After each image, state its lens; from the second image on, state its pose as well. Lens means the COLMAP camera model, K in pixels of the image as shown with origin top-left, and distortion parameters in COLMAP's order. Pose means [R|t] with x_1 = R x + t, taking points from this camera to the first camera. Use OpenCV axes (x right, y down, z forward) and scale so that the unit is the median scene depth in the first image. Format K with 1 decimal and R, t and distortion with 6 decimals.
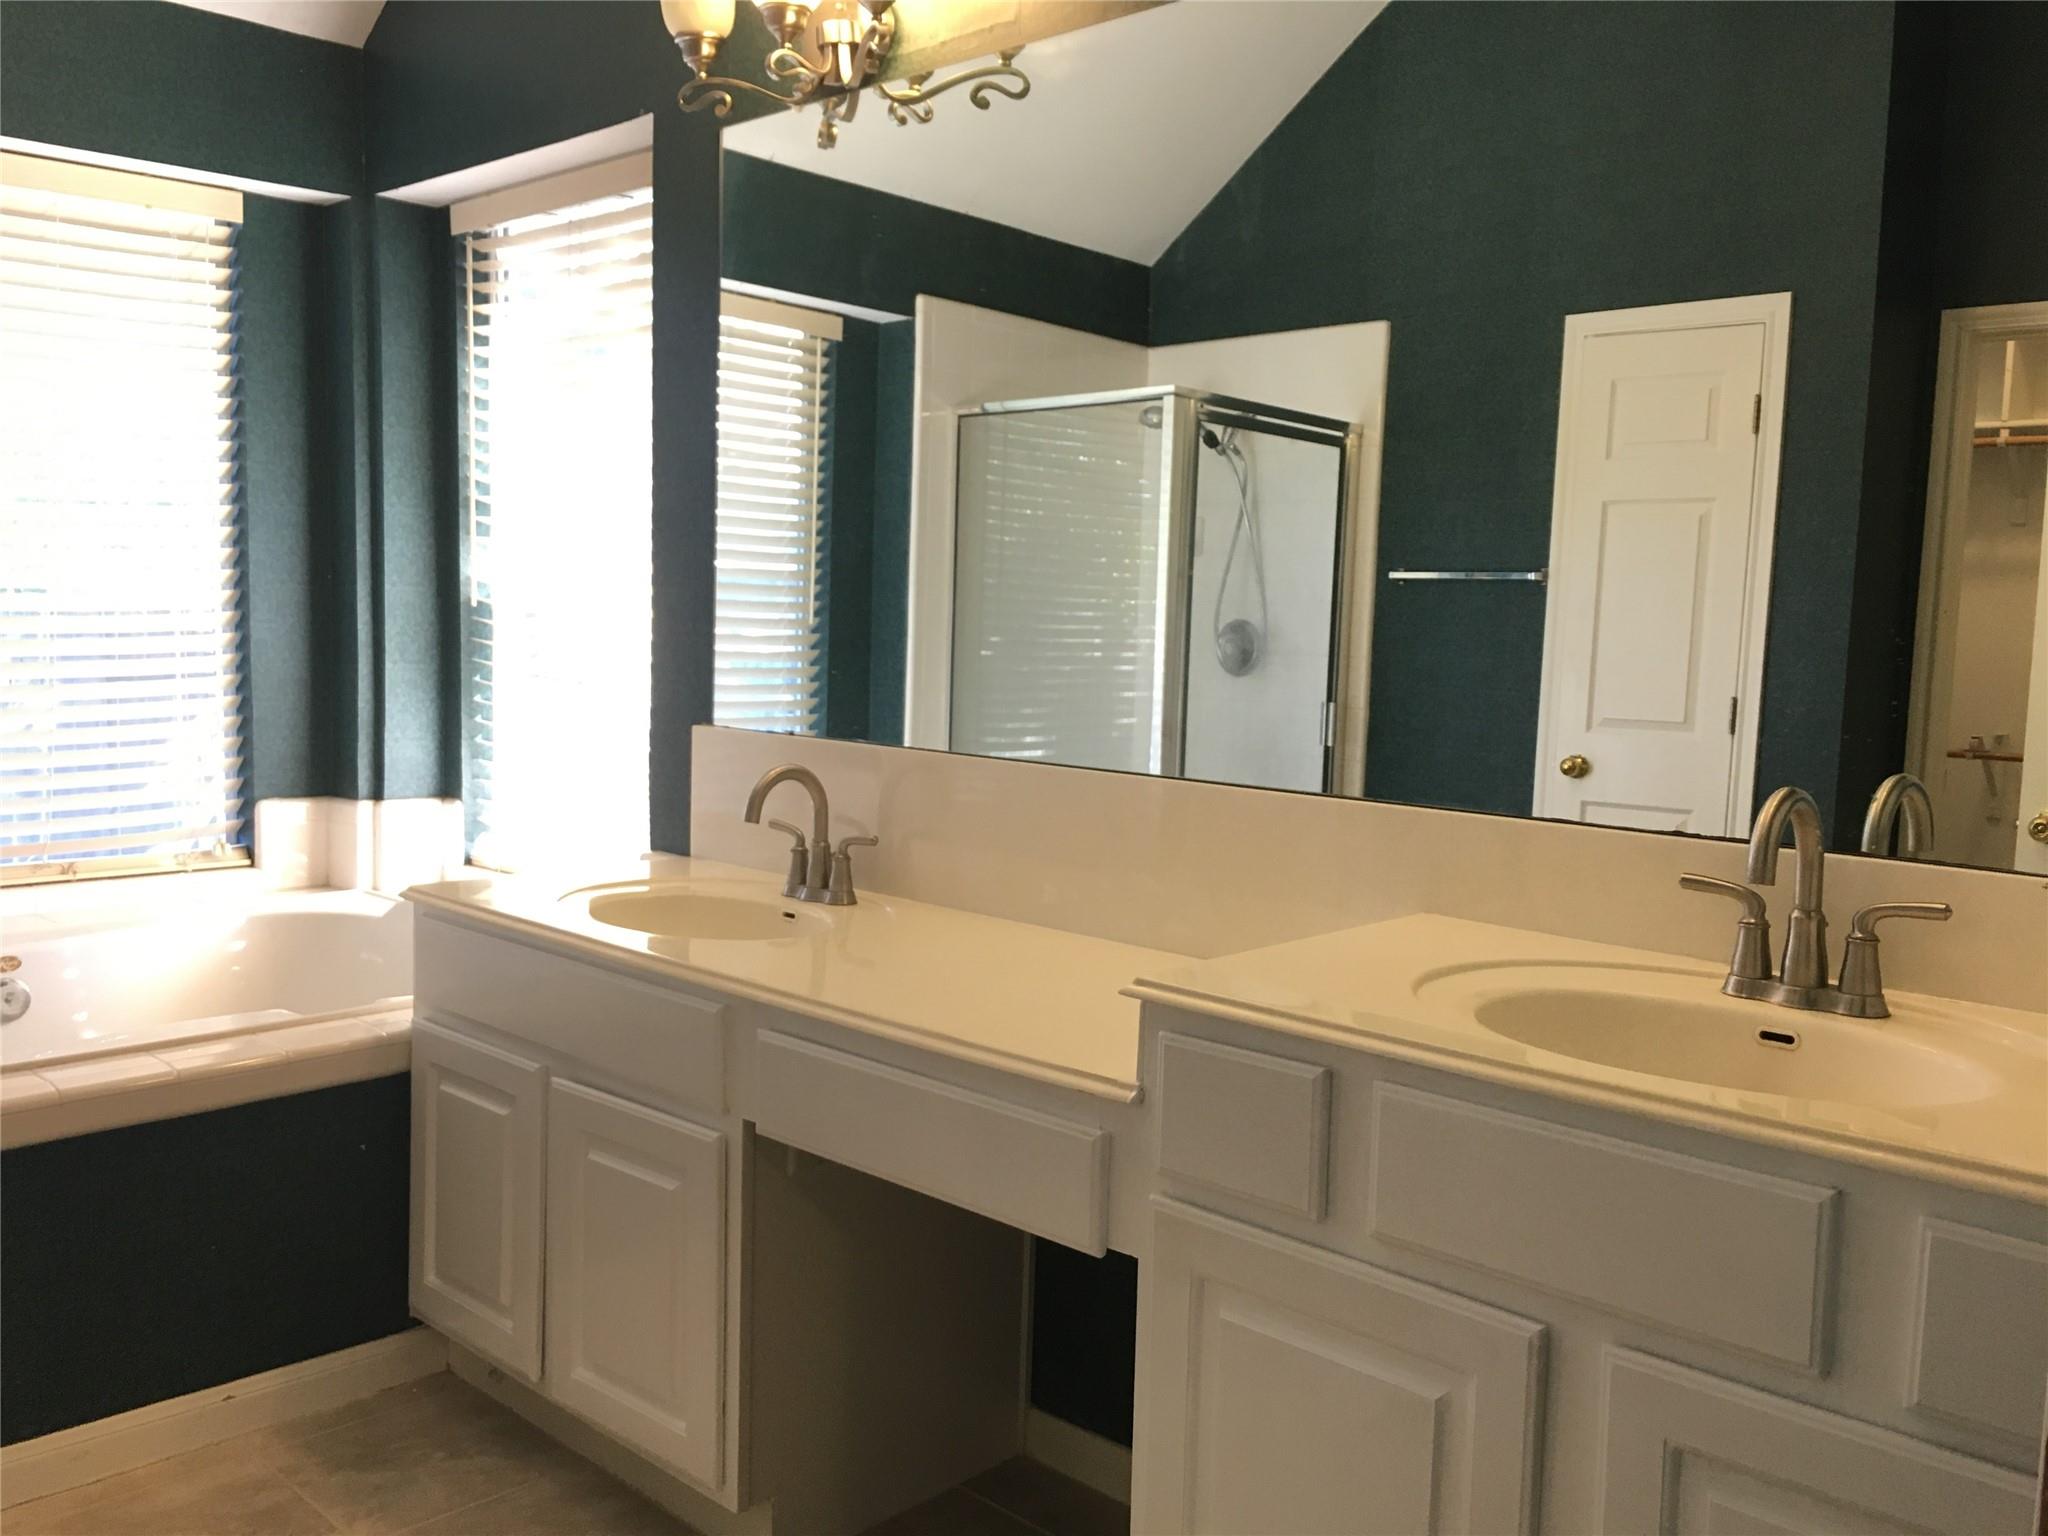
lens RADIAL K [[1743.0, 0, 1022.2], [0, 1743.0, 764.2], [0, 0, 1]] dist [0.077578, -0.111912]
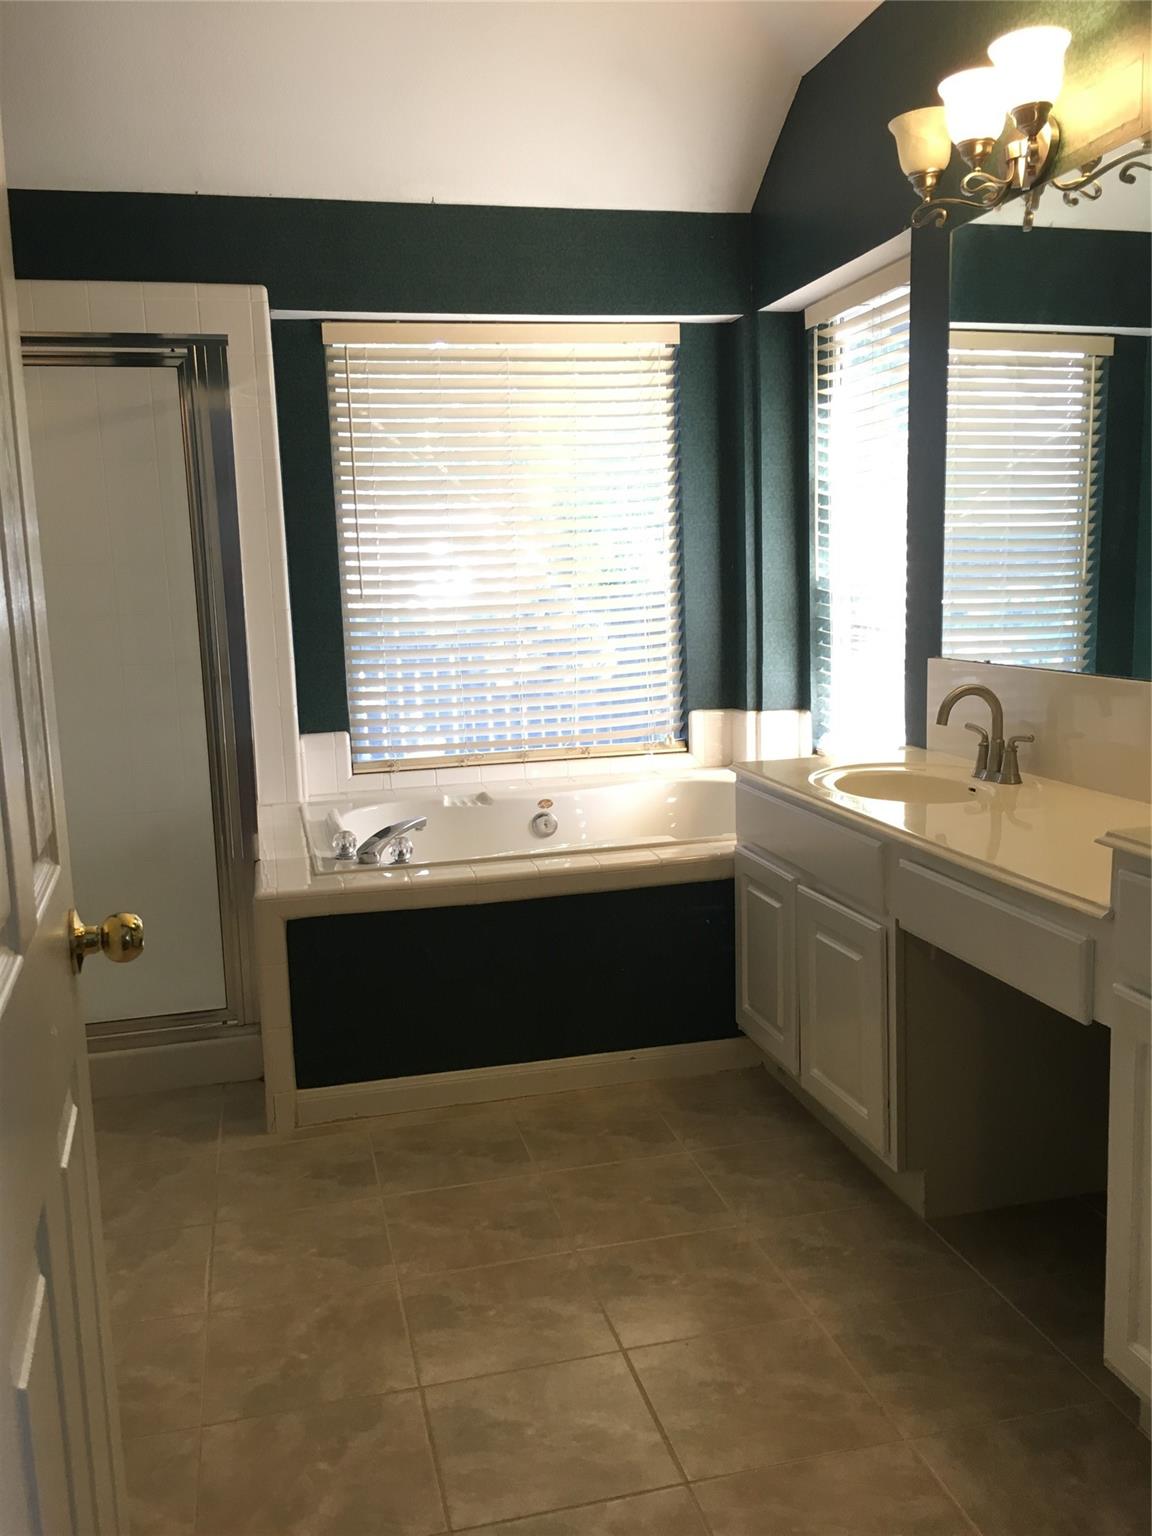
lens RADIAL K [[1307.3, 0, 582.9], [0, 1307.3, 767.5], [0, 0, 1]] dist [0.077578, -0.111912]
pose [[0.843979, 0.026429, -0.535725, 0.149113], [0.005115, 0.998343, 0.057309, 0.004185], [0.536352, -0.051108, 0.842446, -0.065869]]
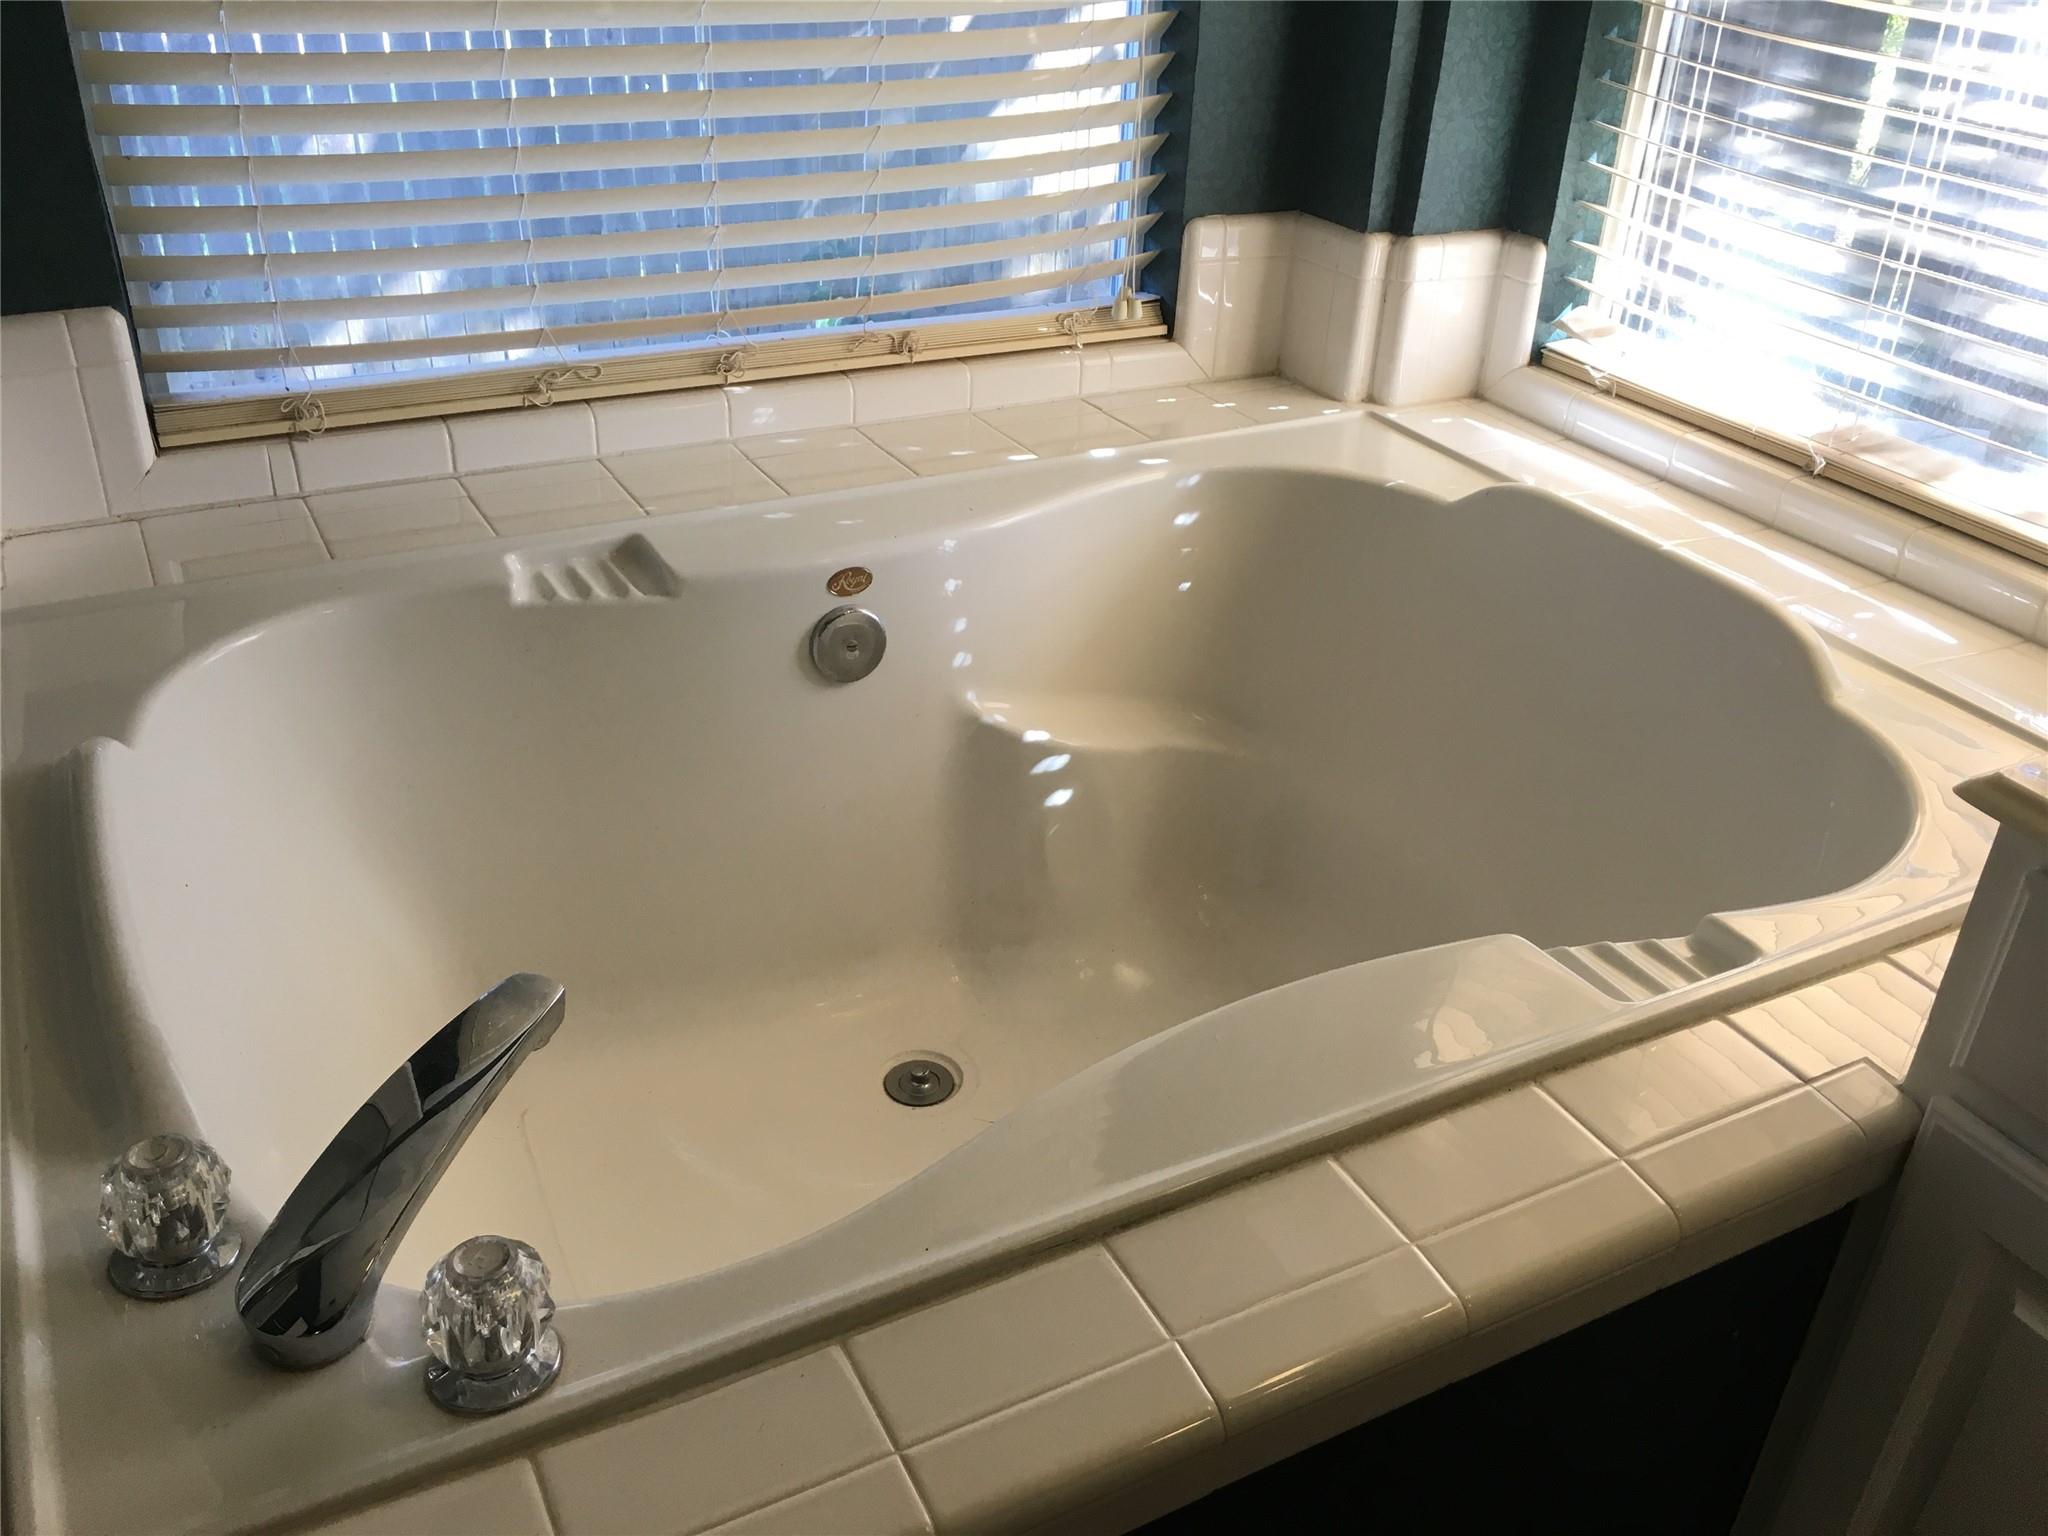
lens RADIAL K [[1743.0, 0, 1019.4], [0, 1743.0, 764.2], [0, 0, 1]] dist [0.077578, -0.111912]
pose [[0.947688, 0.166411, -0.272387, -0.377992], [-0.043588, 0.912822, 0.406025, -0.056306], [0.316208, -0.372912, 0.872324, 0.538930]]
